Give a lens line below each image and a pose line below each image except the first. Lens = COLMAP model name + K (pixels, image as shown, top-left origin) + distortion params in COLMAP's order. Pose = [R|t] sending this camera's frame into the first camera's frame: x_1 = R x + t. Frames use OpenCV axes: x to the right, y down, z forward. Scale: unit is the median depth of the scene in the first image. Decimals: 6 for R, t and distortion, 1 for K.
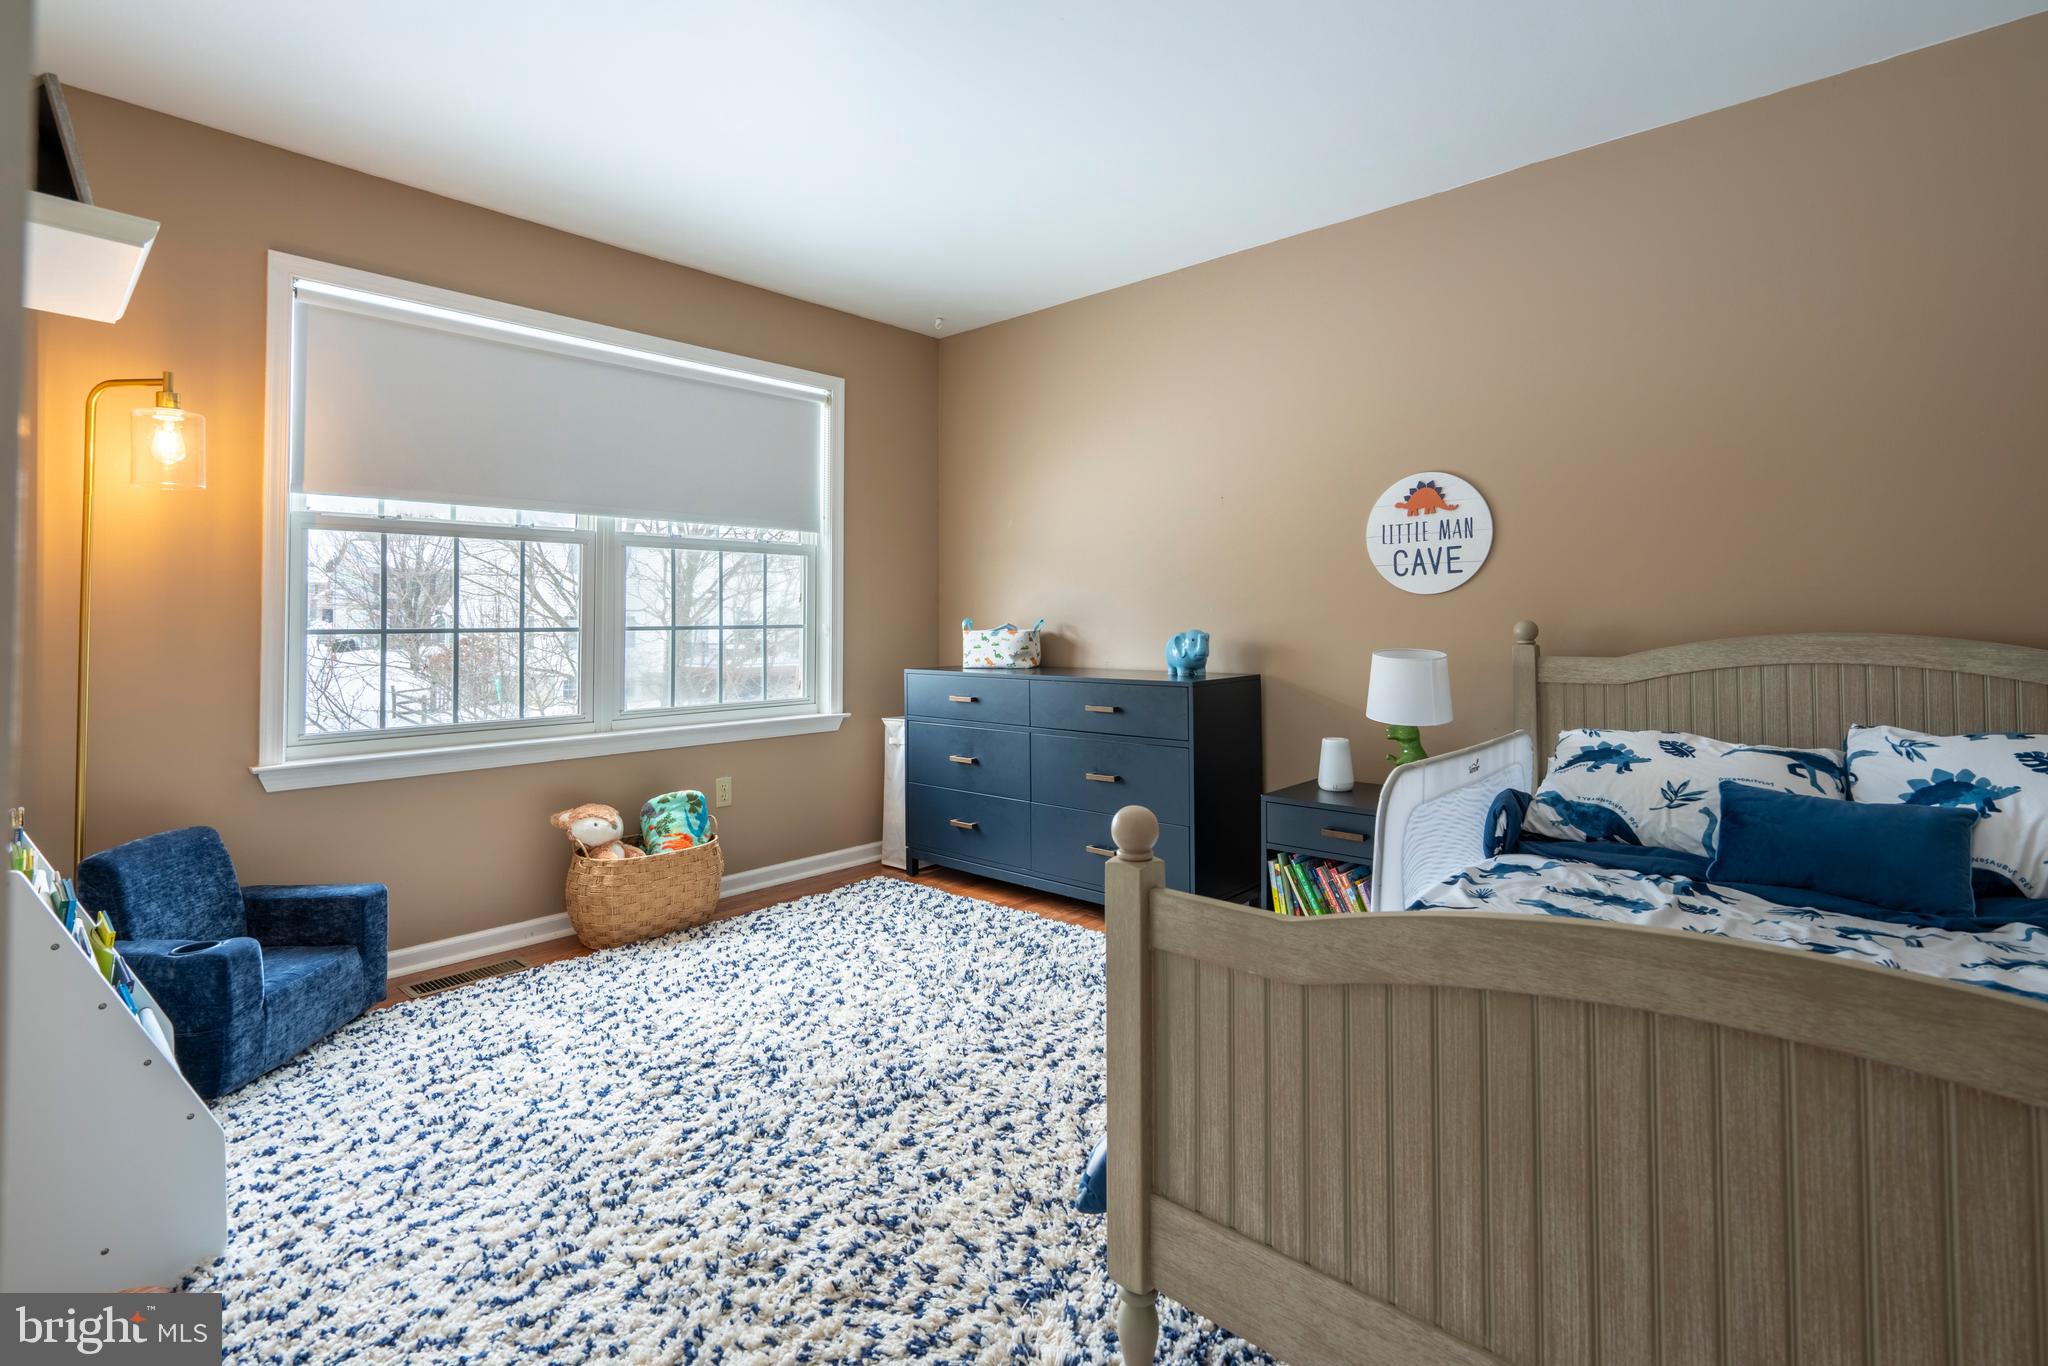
lens RADIAL K [[949.5, 0, 1024.9], [0, 949.5, 600.9], [0, 0, 1]] dist [-0.002103, 0.000038]
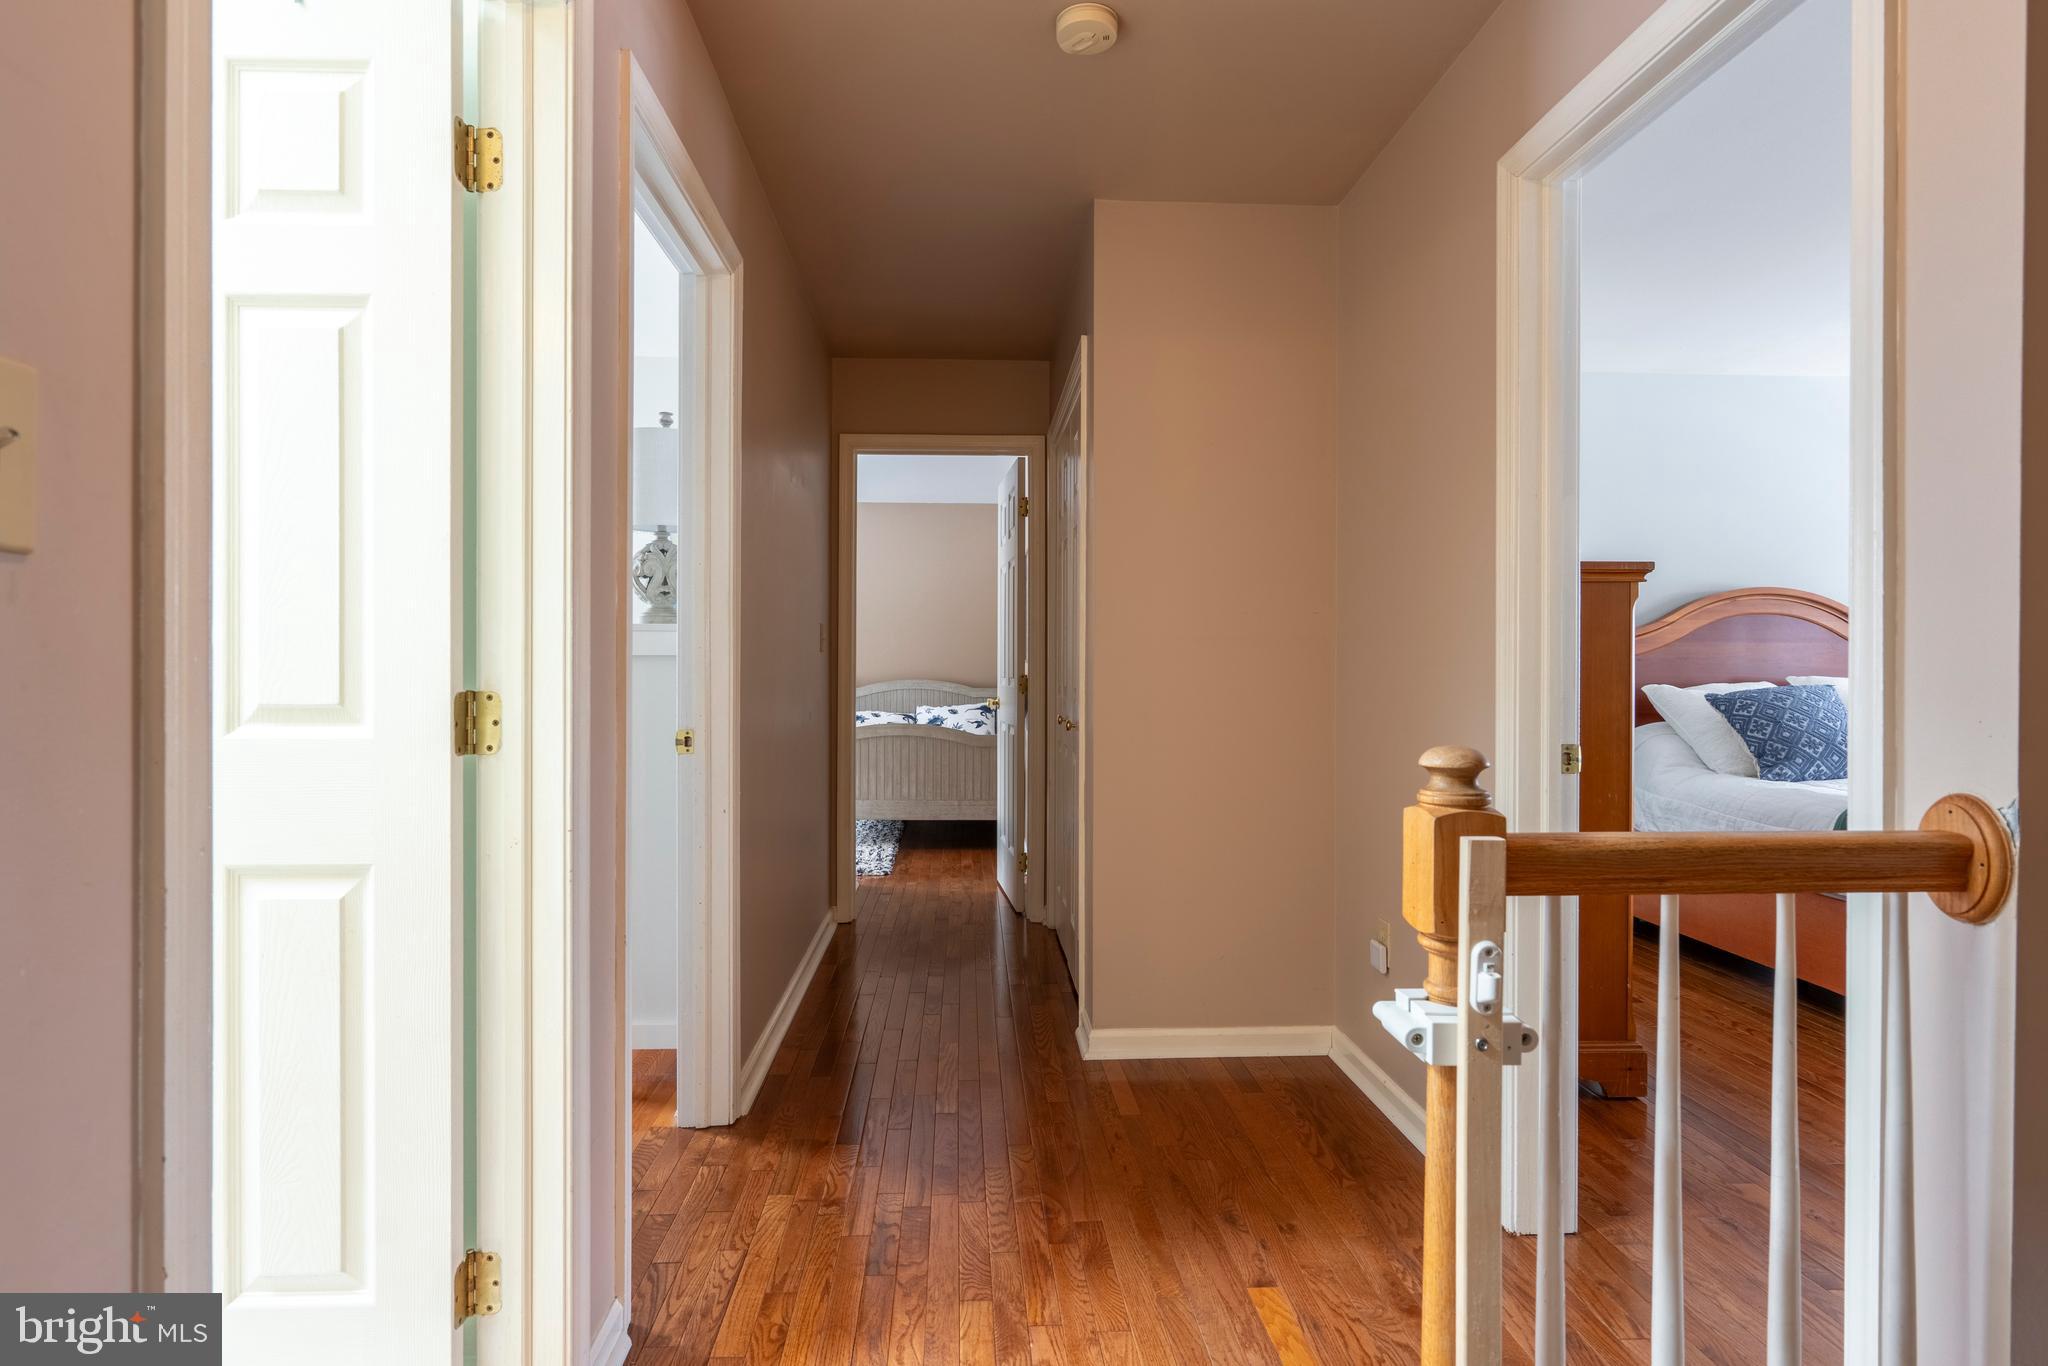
lens RADIAL K [[954.6, 0, 997.9], [0, 954.6, 677.1], [0, 0, 1]] dist [-0.008061, 0.000636]
pose [[0.716335, 0.002002, 0.697753, -1.371921], [-0.024151, 0.999468, 0.021927, -0.059224], [-0.697338, -0.032558, 0.716002, -1.724568]]
